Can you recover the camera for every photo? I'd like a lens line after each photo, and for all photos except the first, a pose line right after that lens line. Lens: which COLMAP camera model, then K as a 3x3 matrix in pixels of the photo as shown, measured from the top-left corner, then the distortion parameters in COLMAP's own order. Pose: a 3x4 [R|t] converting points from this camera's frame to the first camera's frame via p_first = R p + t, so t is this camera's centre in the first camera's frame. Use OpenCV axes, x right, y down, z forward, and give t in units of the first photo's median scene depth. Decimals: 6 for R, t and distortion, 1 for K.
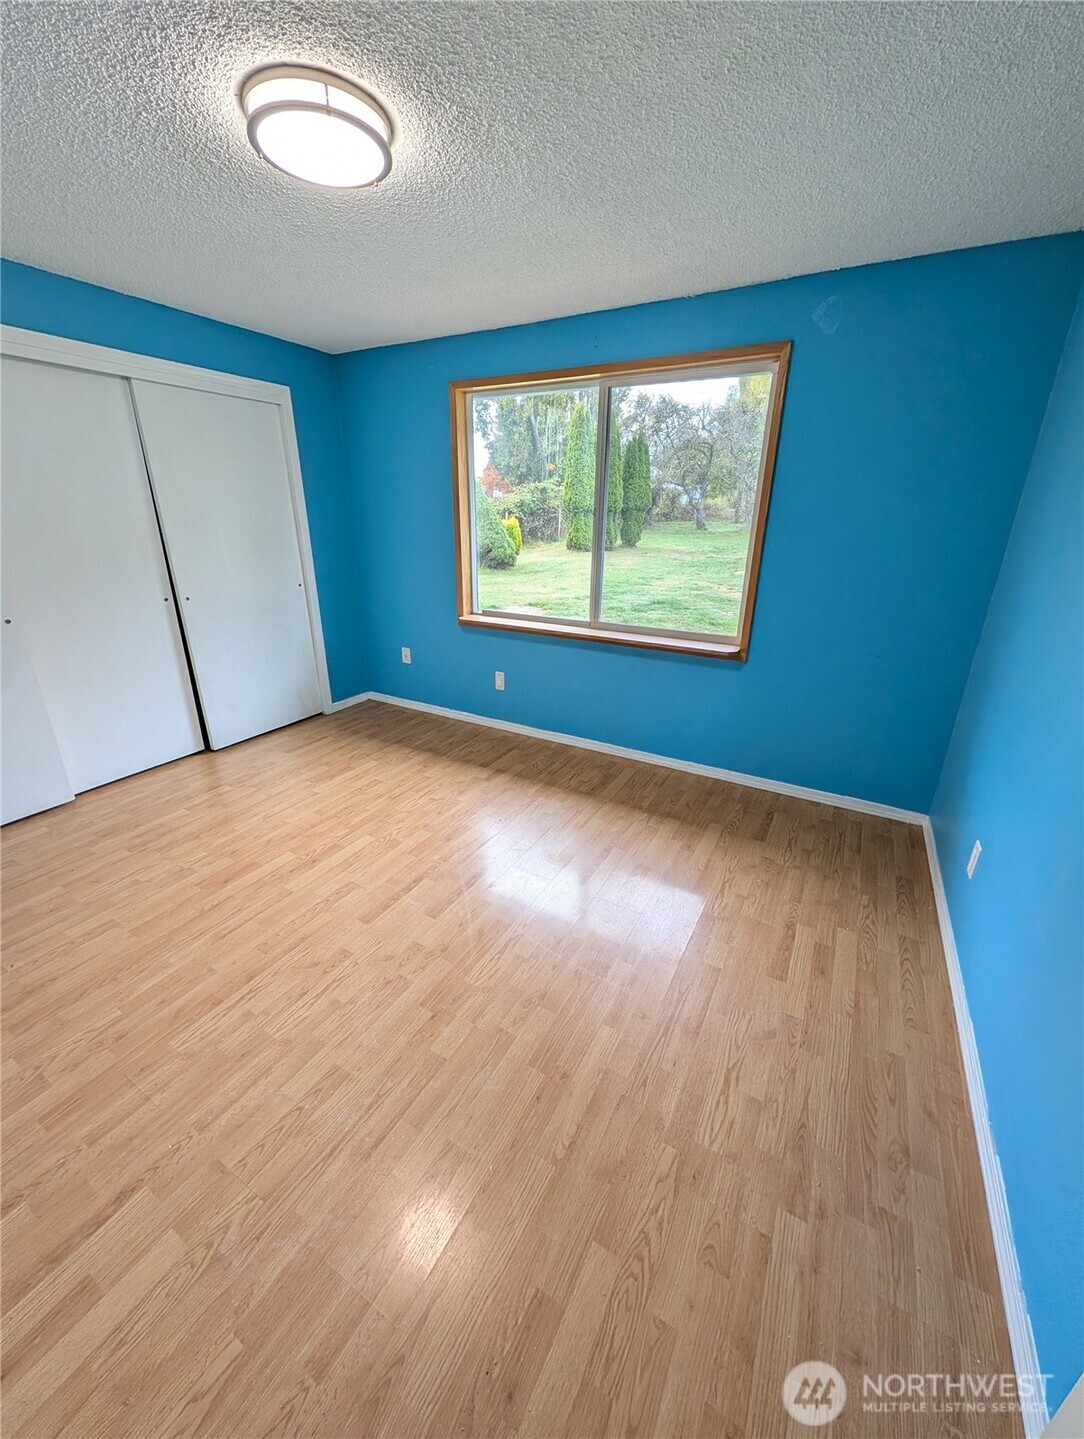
lens RADIAL K [[553.9, 0, 542.0], [0, 553.9, 719.5], [0, 0, 1]] dist [0.001870, 0.000344]
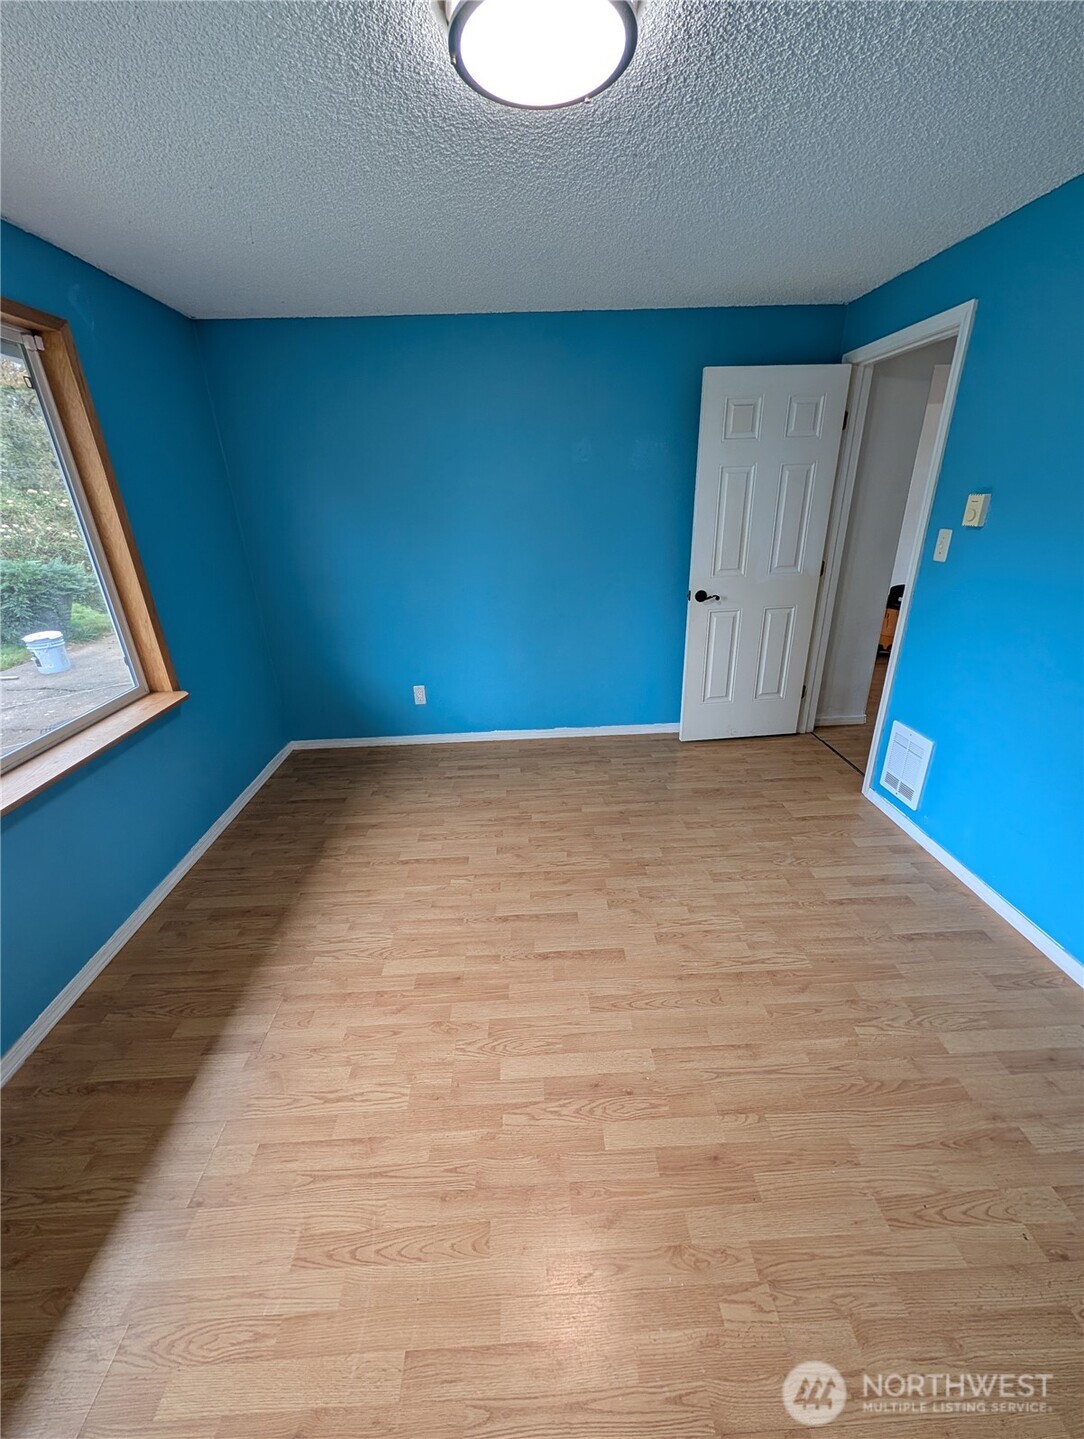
lens RADIAL K [[553.9, 0, 542.0], [0, 553.9, 719.5], [0, 0, 1]] dist [0.001870, 0.000344]
pose [[-0.530488, -0.321896, 0.784198, -0.911613], [0.321510, 0.779574, 0.537490, -0.540799], [-0.784356, 0.537259, -0.310062, 1.244919]]
